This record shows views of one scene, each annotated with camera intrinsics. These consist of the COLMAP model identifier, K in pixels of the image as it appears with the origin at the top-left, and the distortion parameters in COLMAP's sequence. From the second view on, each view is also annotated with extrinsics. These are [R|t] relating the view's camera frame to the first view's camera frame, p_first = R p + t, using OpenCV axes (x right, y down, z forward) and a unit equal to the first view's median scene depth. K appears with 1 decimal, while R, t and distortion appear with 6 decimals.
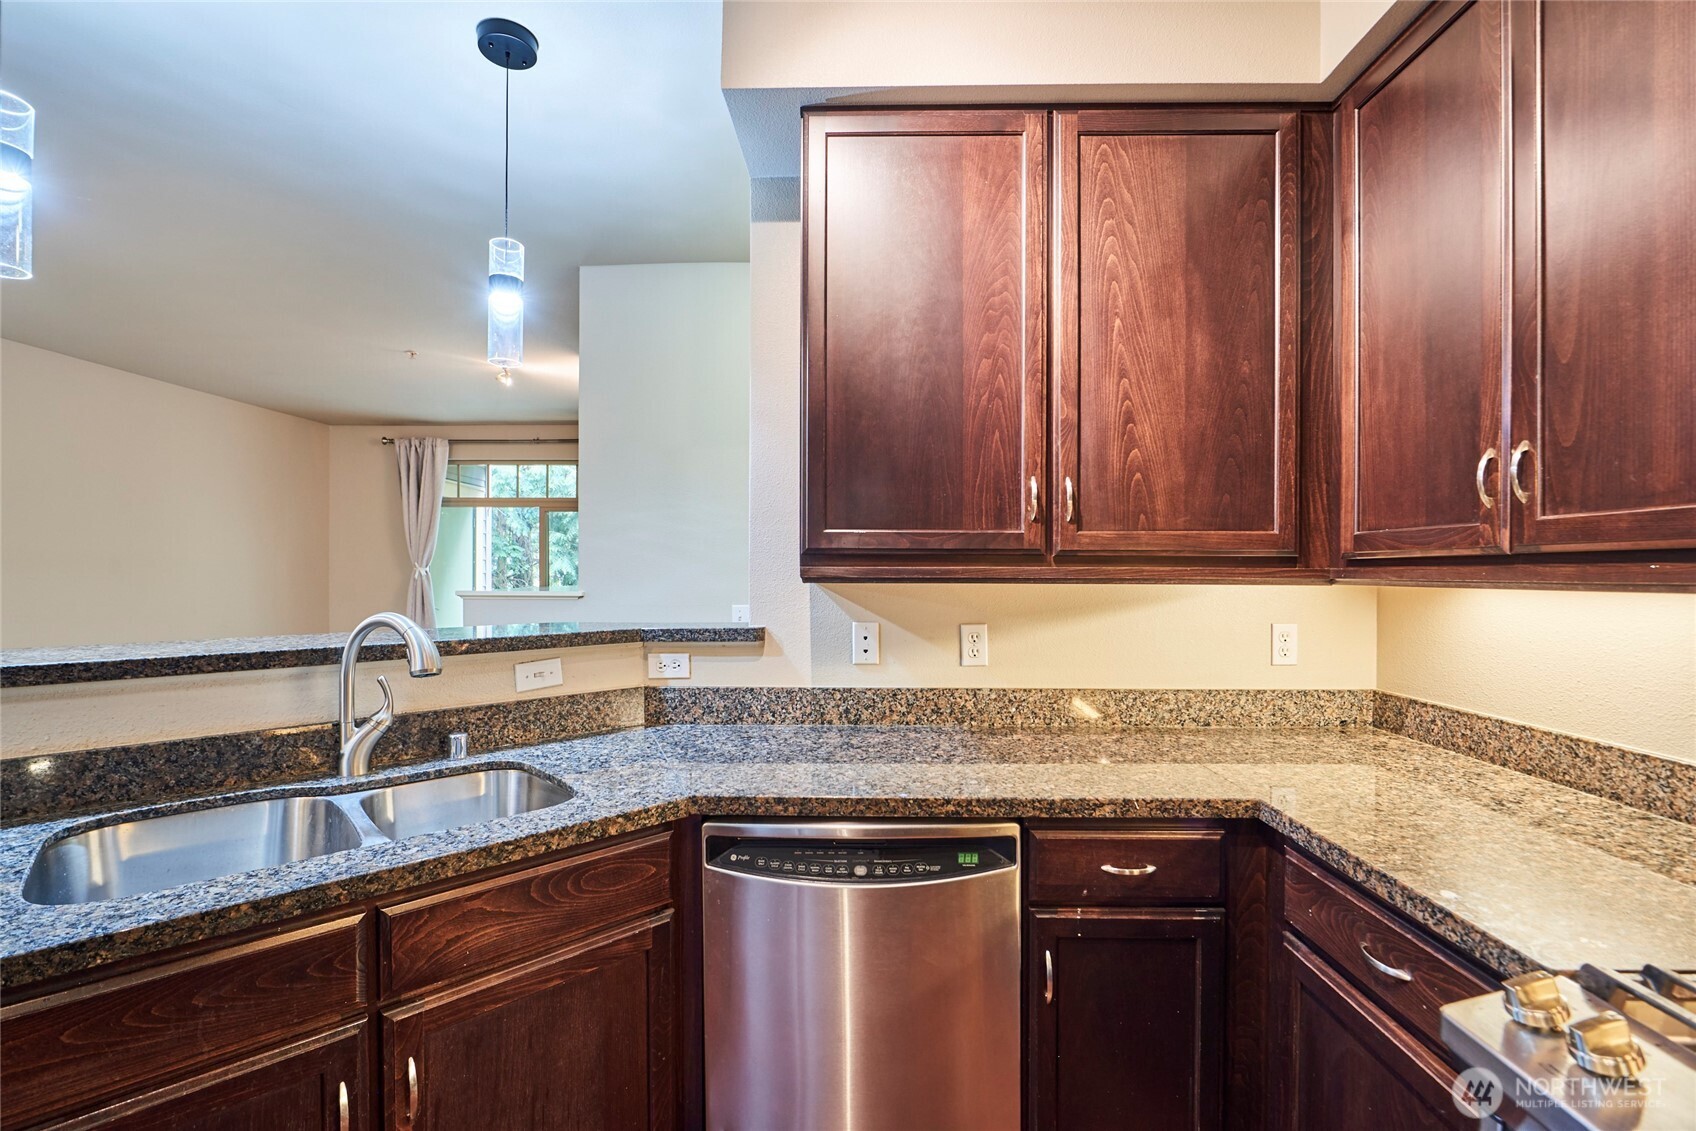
lens RADIAL K [[741.4, 0, 851.3], [0, 741.4, 577.2], [0, 0, 1]] dist [-0.012983, 0.000178]
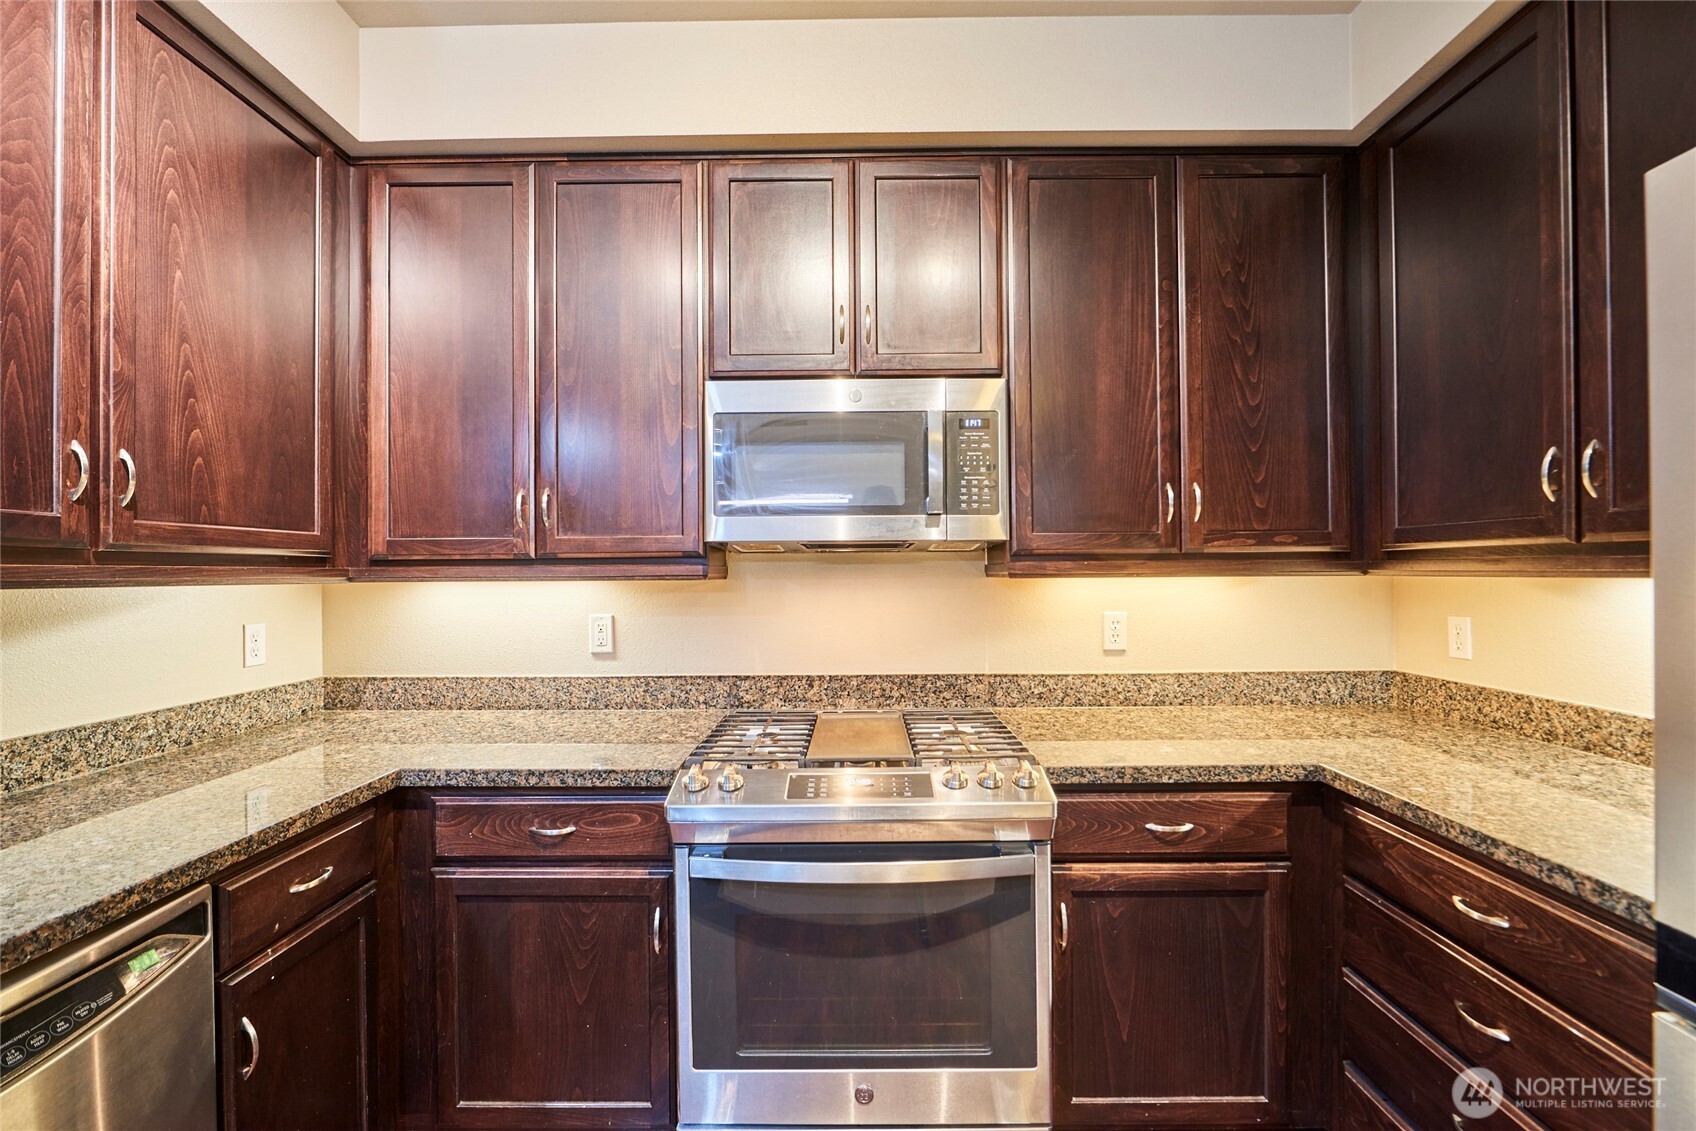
lens RADIAL K [[727.7, 0, 850.9], [0, 727.7, 570.1], [0, 0, 1]] dist [-0.014486, 0.001067]
pose [[-0.021408, -0.000075, 0.999771, -0.471252], [0.013344, 0.999911, 0.000361, 0.001279], [-0.999682, 0.013349, -0.021405, 0.258348]]
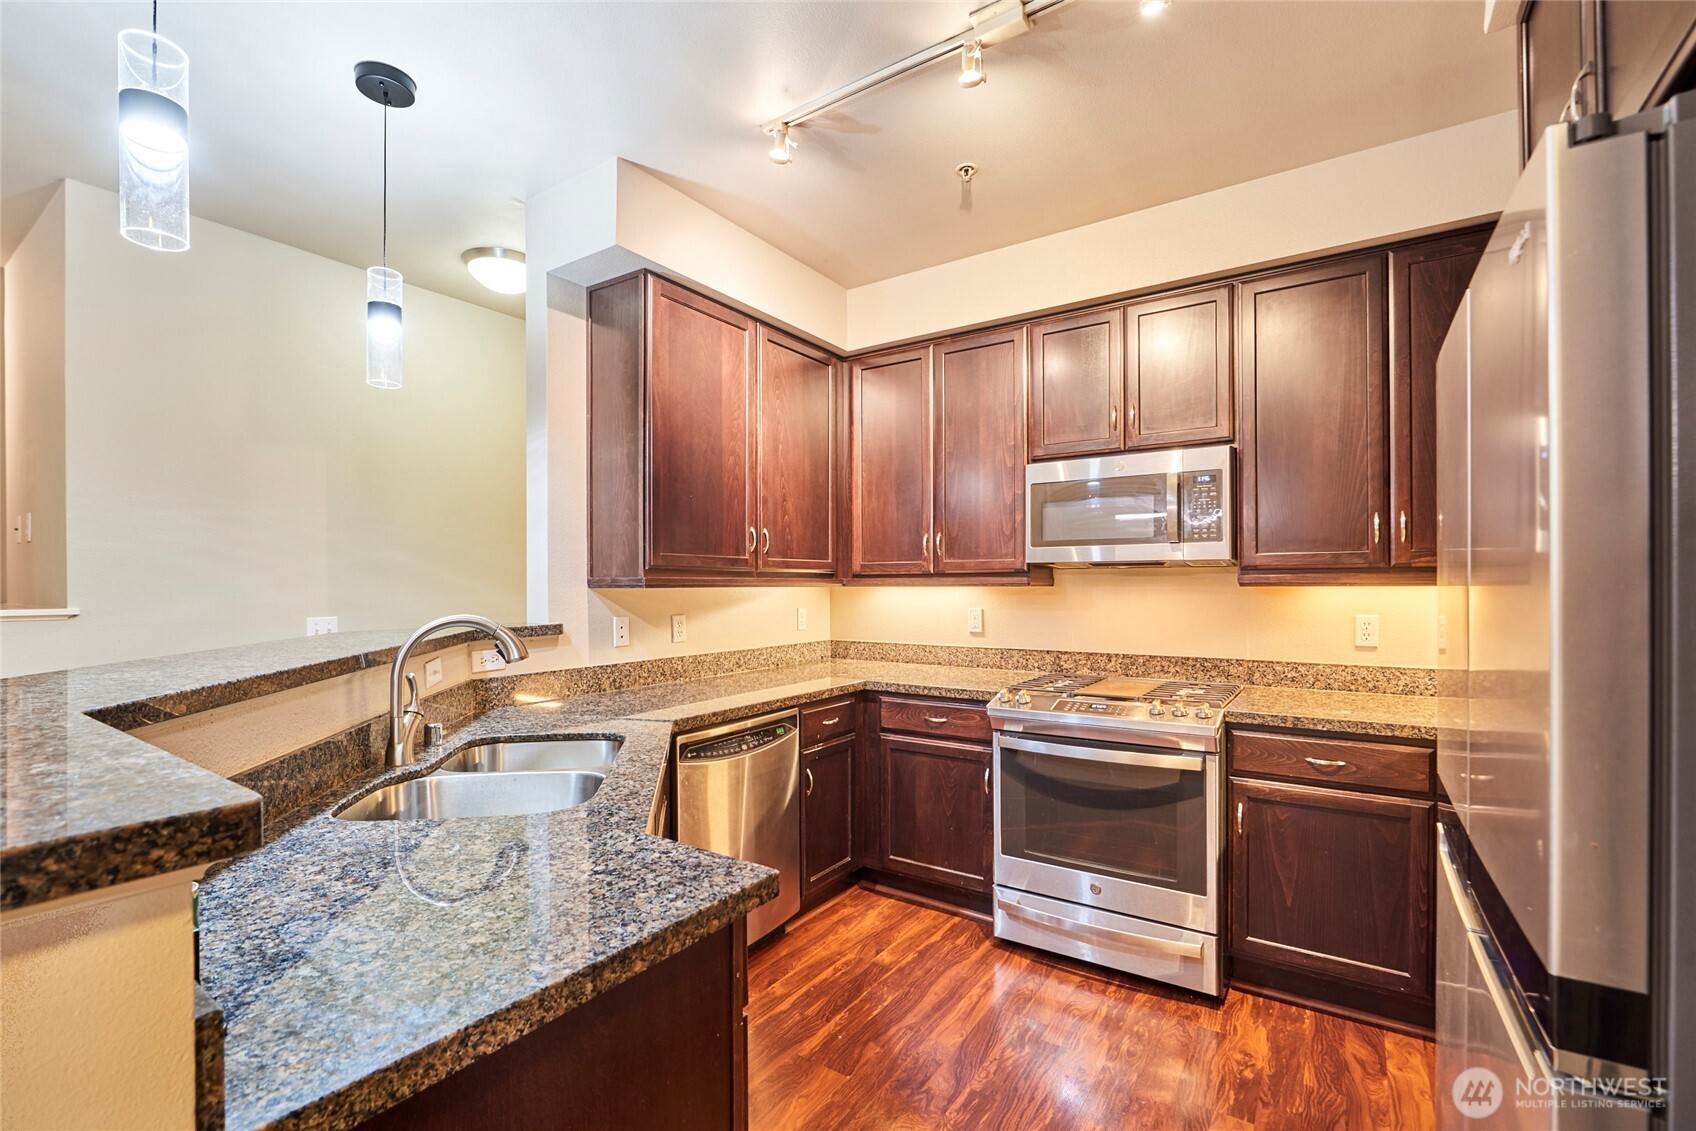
lens RADIAL K [[740.3, 0, 847.4], [0, 740.3, 586.4], [0, 0, 1]] dist [-0.001448, -0.000031]
pose [[0.538179, -0.006960, 0.842802, -1.126386], [0.009959, 0.999949, 0.001899, 0.006003], [-0.842772, 0.007371, 0.538220, -0.145496]]
